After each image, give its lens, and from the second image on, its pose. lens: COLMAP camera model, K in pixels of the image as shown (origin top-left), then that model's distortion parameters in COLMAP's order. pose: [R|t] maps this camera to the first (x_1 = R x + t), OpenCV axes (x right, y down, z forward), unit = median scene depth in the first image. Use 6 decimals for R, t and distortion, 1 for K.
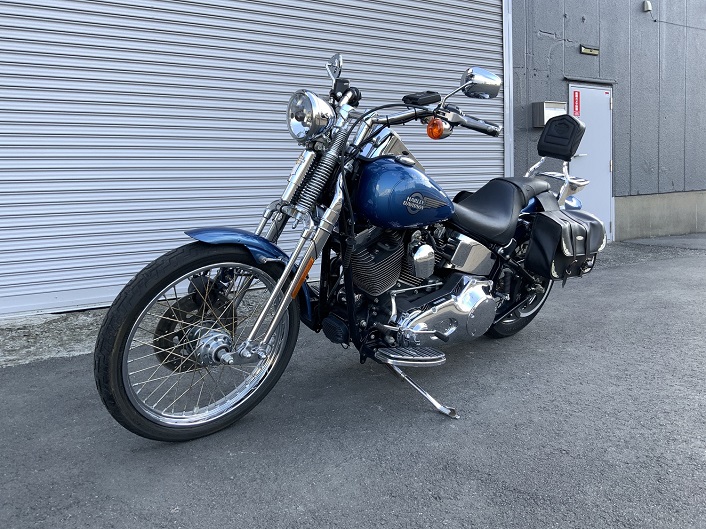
lens RADIAL K [[579.0, 0, 351.8], [0, 579.0, 266.2], [0, 0, 1]] dist [0.083089, -0.160234]
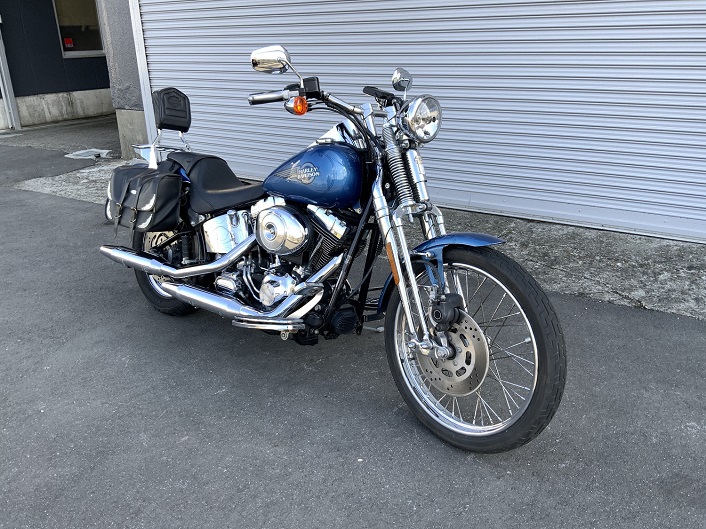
lens RADIAL K [[579.0, 0, 351.8], [0, 579.0, 266.2], [0, 0, 1]] dist [0.083089, -0.160234]
pose [[0.437383, 0.358008, -0.824940, 1.023269], [-0.102958, 0.931242, 0.349553, -0.403048], [0.893362, -0.067954, 0.444170, 0.778998]]
